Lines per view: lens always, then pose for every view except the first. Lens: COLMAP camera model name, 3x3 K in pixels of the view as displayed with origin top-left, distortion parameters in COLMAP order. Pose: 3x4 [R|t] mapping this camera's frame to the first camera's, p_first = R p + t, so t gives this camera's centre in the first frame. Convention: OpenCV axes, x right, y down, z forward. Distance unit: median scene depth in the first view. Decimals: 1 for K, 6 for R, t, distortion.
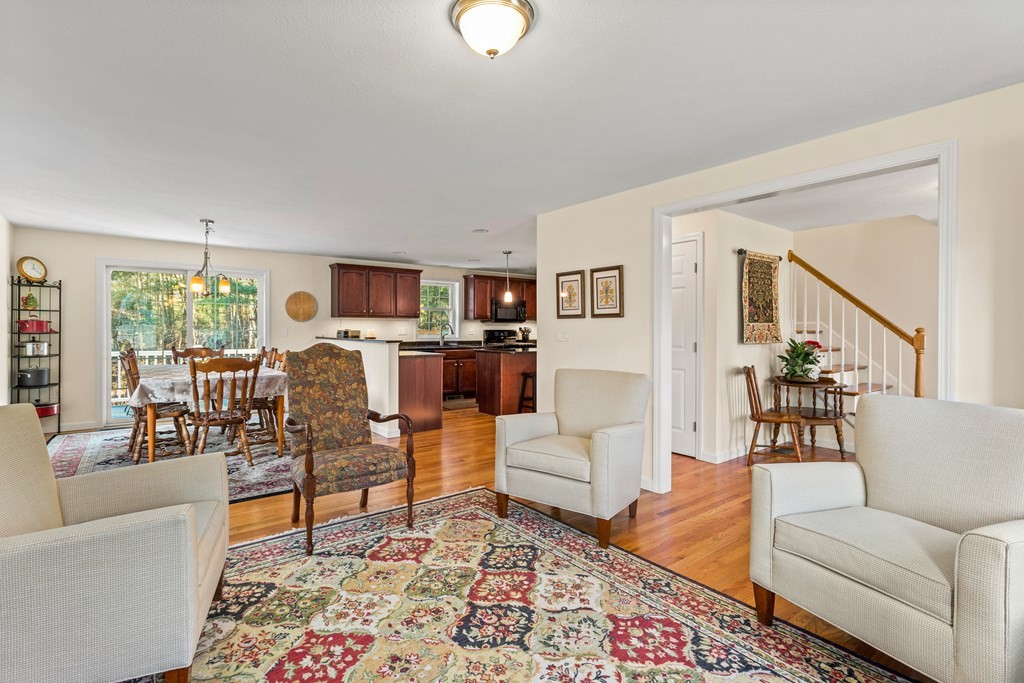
lens RADIAL K [[486.7, 0, 499.4], [0, 486.7, 330.0], [0, 0, 1]] dist [-0.005036, 0.003415]
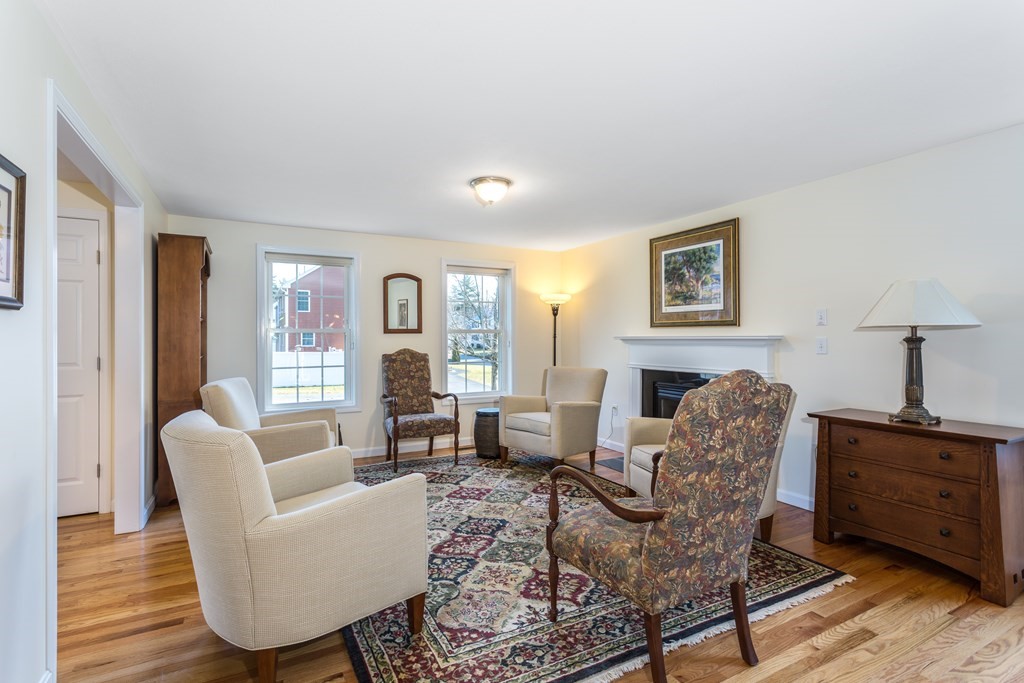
lens RADIAL K [[486.7, 0, 501.1], [0, 486.7, 338.9], [0, 0, 1]] dist [-0.005036, 0.003415]
pose [[-0.985680, -0.001547, 0.168618, -0.156506], [-0.000102, 0.999963, 0.008578, -0.007120], [-0.168625, 0.008438, -0.985644, 1.178885]]
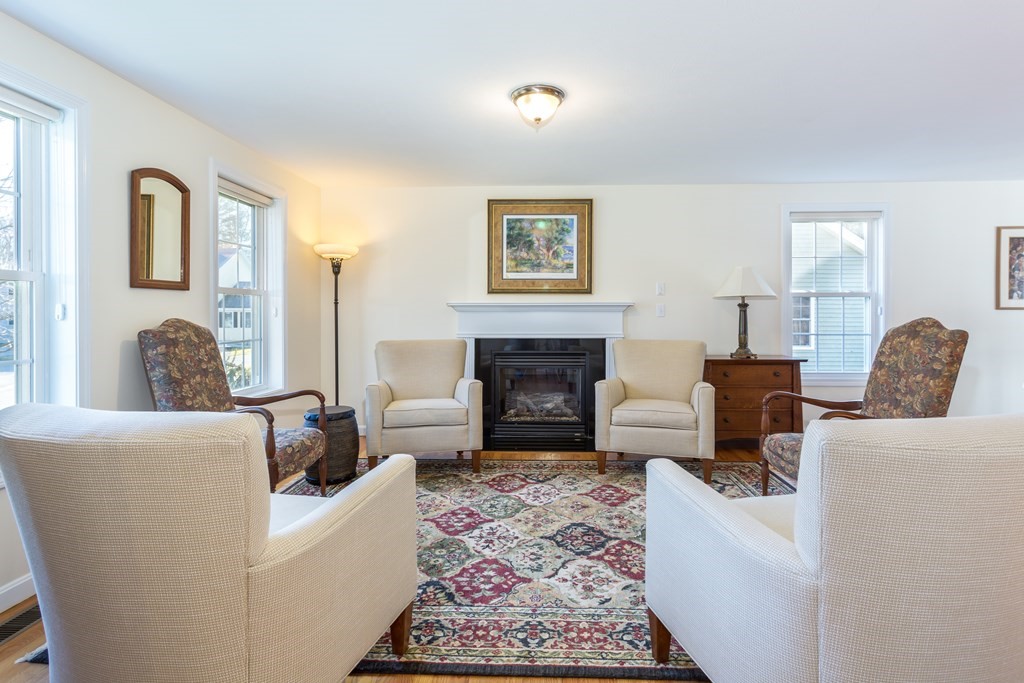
lens RADIAL K [[522.5, 0, 527.2], [0, 522.5, 314.5], [0, 0, 1]] dist [0.006062, 0.002782]
pose [[-0.634317, -0.000776, -0.773072, 0.510284], [-0.005120, 0.999982, 0.003198, 0.017393], [0.773056, 0.005987, -0.634310, 0.803626]]
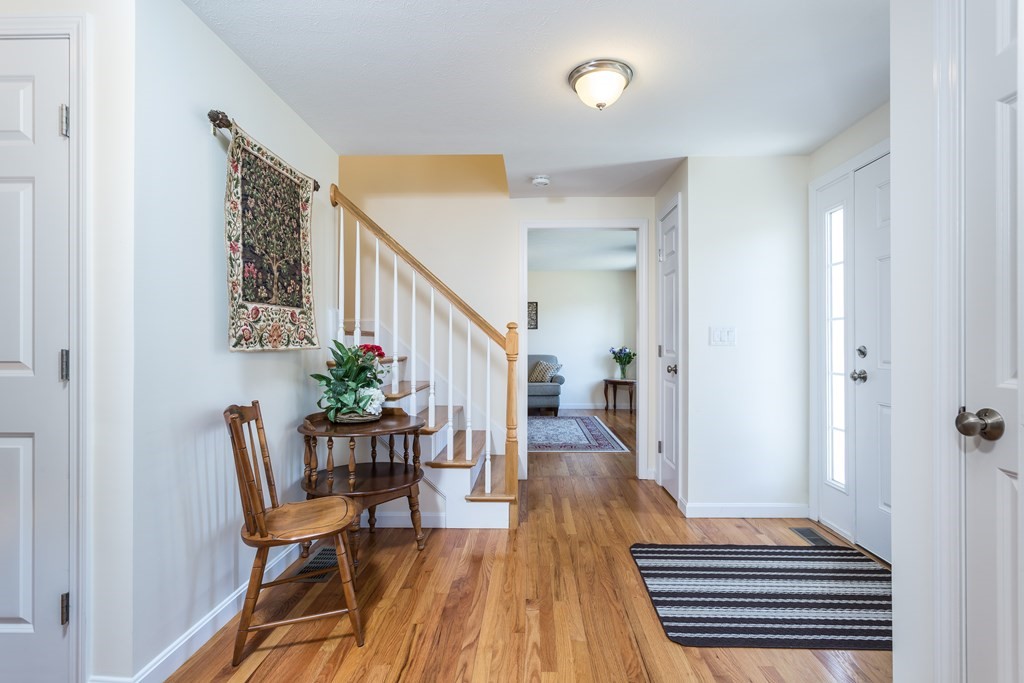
lens RADIAL K [[486.7, 0, 514.2], [0, 486.7, 342.0], [0, 0, 1]] dist [-0.005036, 0.003415]
pose [[0.634782, -0.001266, 0.772690, 0.366357], [0.004972, 0.999985, -0.002447, 0.024815], [-0.772676, 0.005395, 0.634778, 0.599305]]
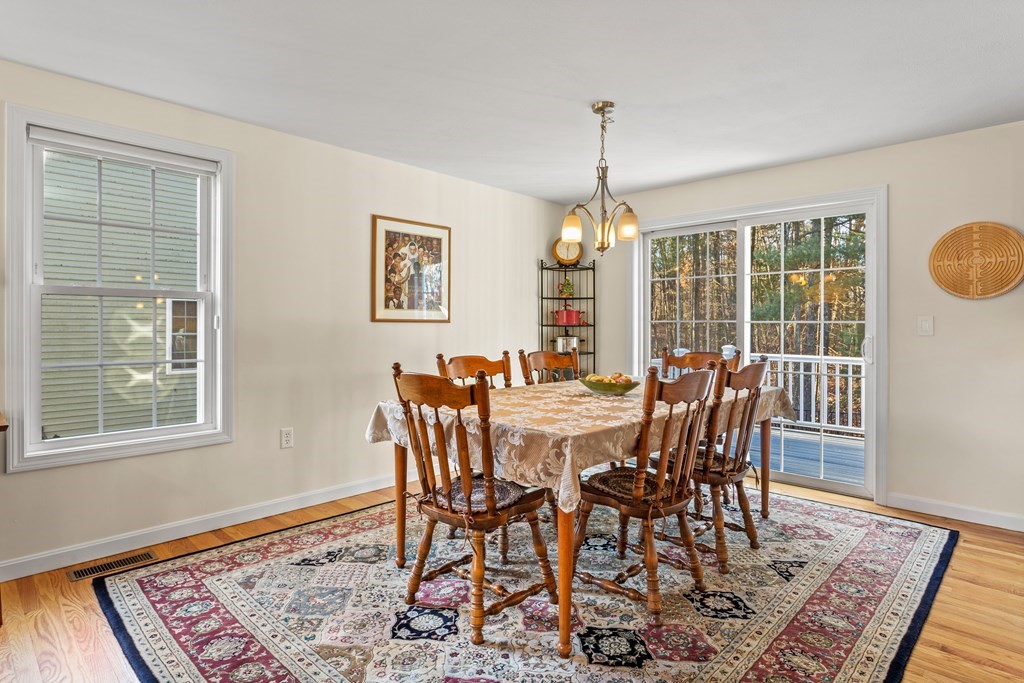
lens RADIAL K [[553.8, 0, 520.2], [0, 553.8, 322.9], [0, 0, 1]] dist [-0.002062, 0.001236]
pose [[0.168508, -0.008886, -0.985660, -0.038799], [-0.006402, 0.999928, -0.010109, 0.014447], [0.985680, 0.008013, 0.168439, 0.948142]]
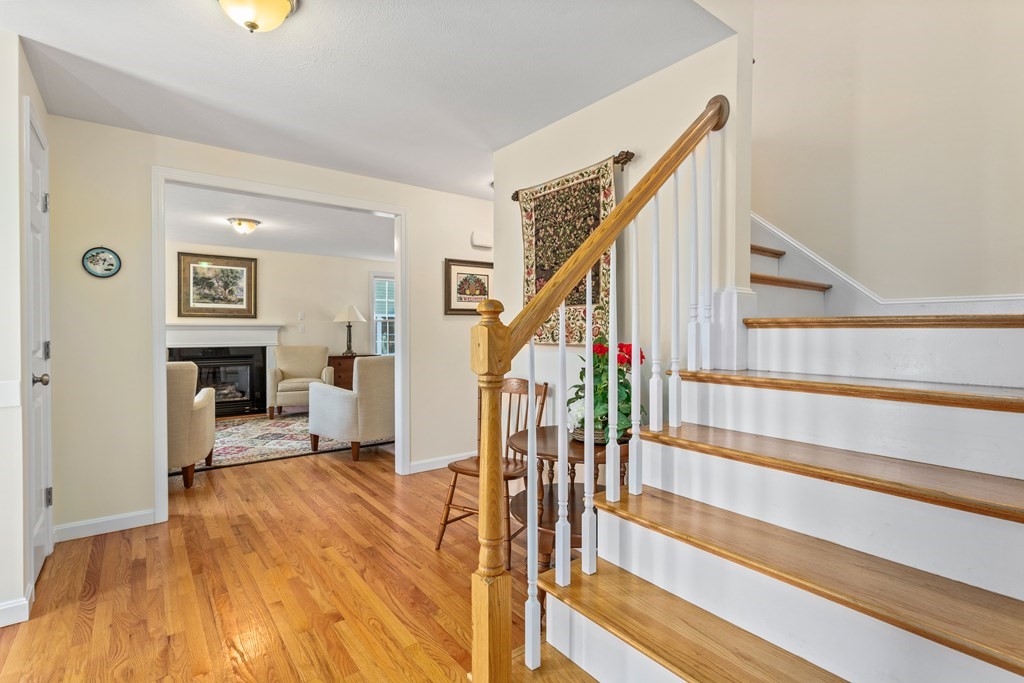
lens RADIAL K [[486.7, 0, 506.0], [0, 486.7, 335.0], [0, 0, 1]] dist [-0.005036, 0.003415]
pose [[-0.004952, 0.007755, -0.999958, 1.204485], [-0.005973, 0.999952, 0.007785, 0.014607], [0.999970, 0.006011, -0.004905, 1.055320]]
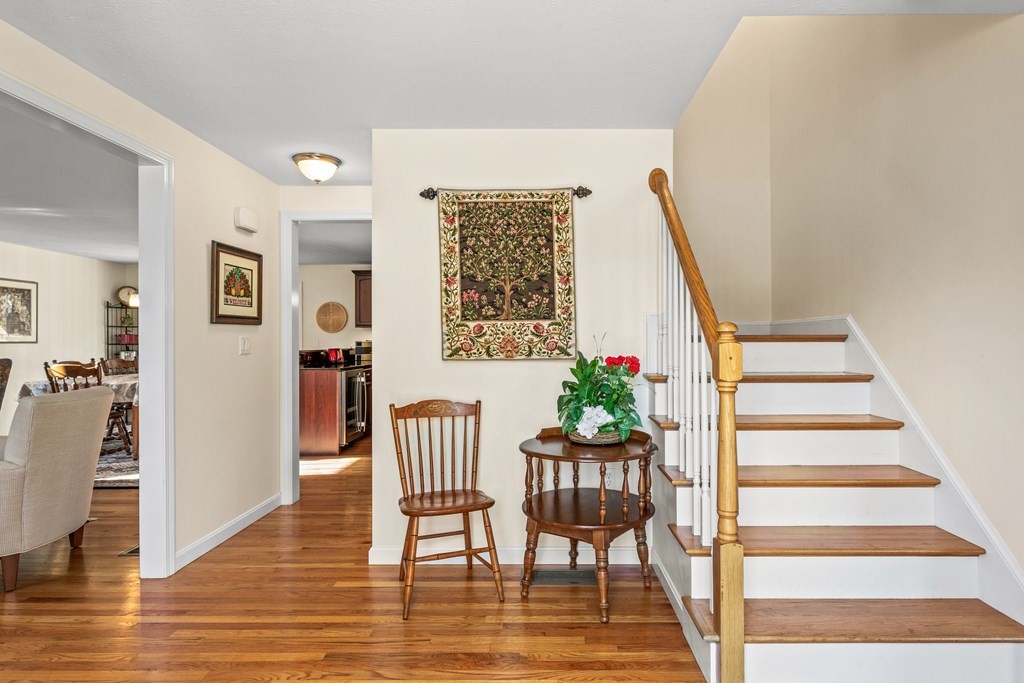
lens RADIAL K [[553.8, 0, 542.4], [0, 553.8, 339.2], [0, 0, 1]] dist [-0.002062, 0.001236]
pose [[0.794543, -0.007703, -0.607159, 1.049258], [0.002894, 0.999956, -0.008899, 0.012083], [0.607201, 0.005314, 0.794531, 0.613611]]
